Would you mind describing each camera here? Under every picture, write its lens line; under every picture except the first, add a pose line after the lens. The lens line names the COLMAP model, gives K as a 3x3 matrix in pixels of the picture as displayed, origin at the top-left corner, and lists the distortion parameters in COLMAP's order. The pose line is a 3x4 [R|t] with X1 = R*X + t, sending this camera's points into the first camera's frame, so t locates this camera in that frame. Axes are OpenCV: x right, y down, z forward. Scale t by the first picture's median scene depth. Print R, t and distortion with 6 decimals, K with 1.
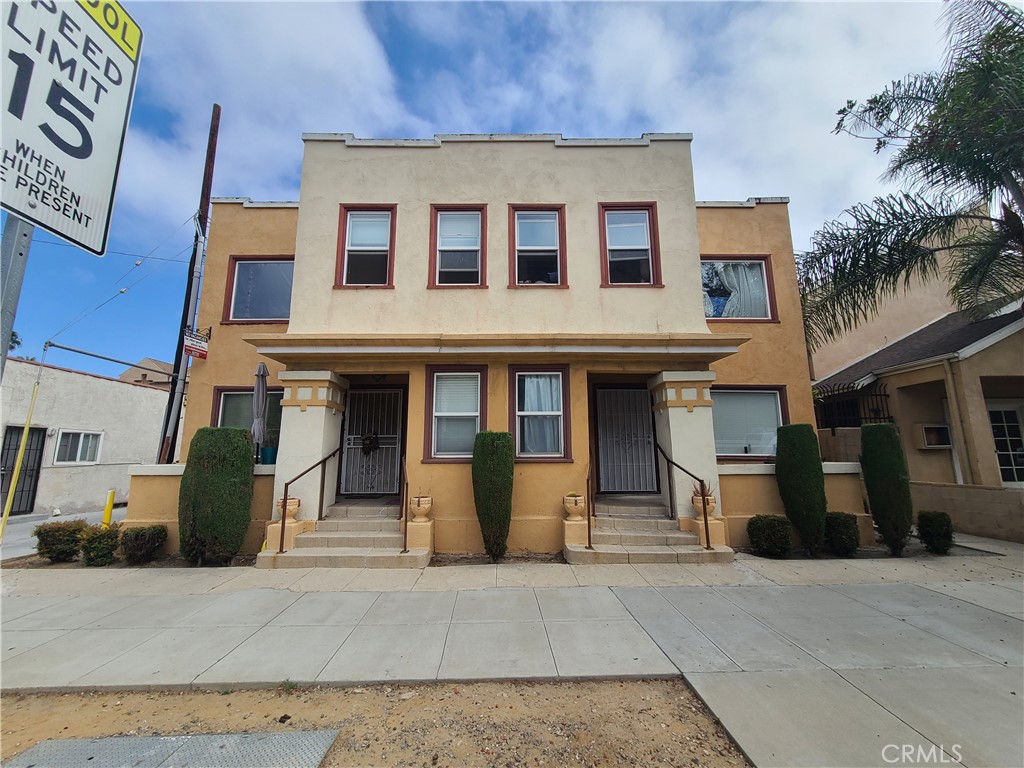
lens RADIAL K [[425.3, 0, 506.9], [0, 425.3, 382.9], [0, 0, 1]] dist [0.014173, -0.000659]
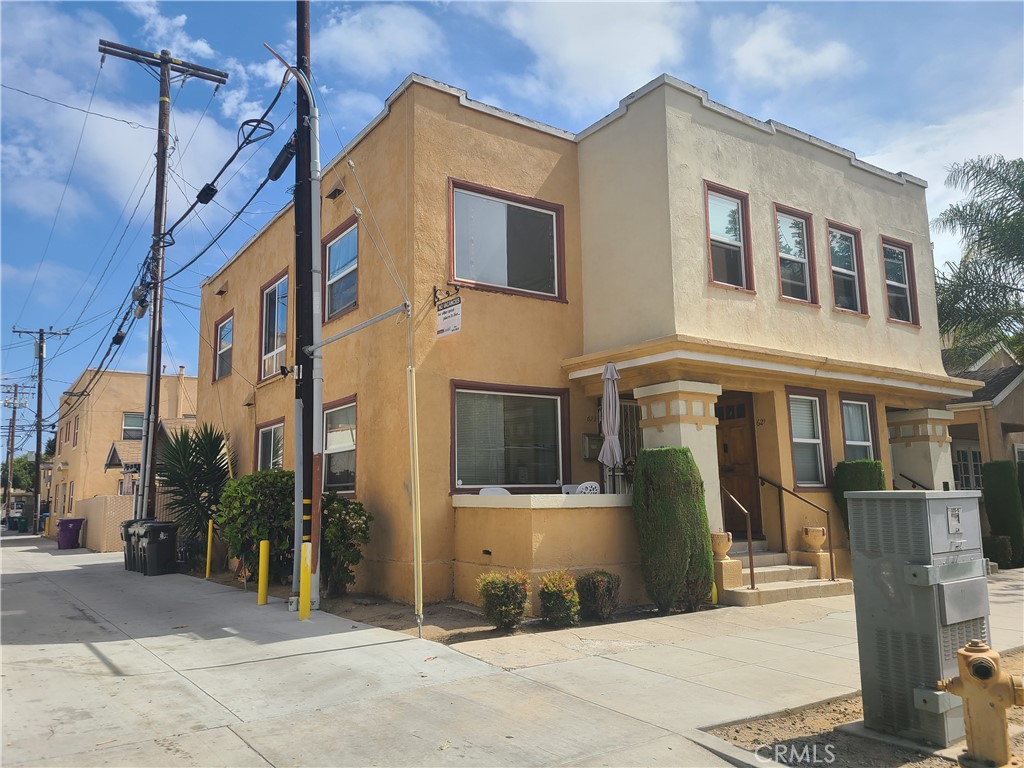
lens RADIAL K [[747.1, 0, 508.8], [0, 747.1, 384.5], [0, 0, 1]] dist [0.006627, 0.006410]
pose [[0.837084, 0.077325, 0.541583, -1.511897], [-0.092545, 0.995708, 0.000878, 0.007901], [-0.539190, -0.050856, 0.840647, -0.029998]]
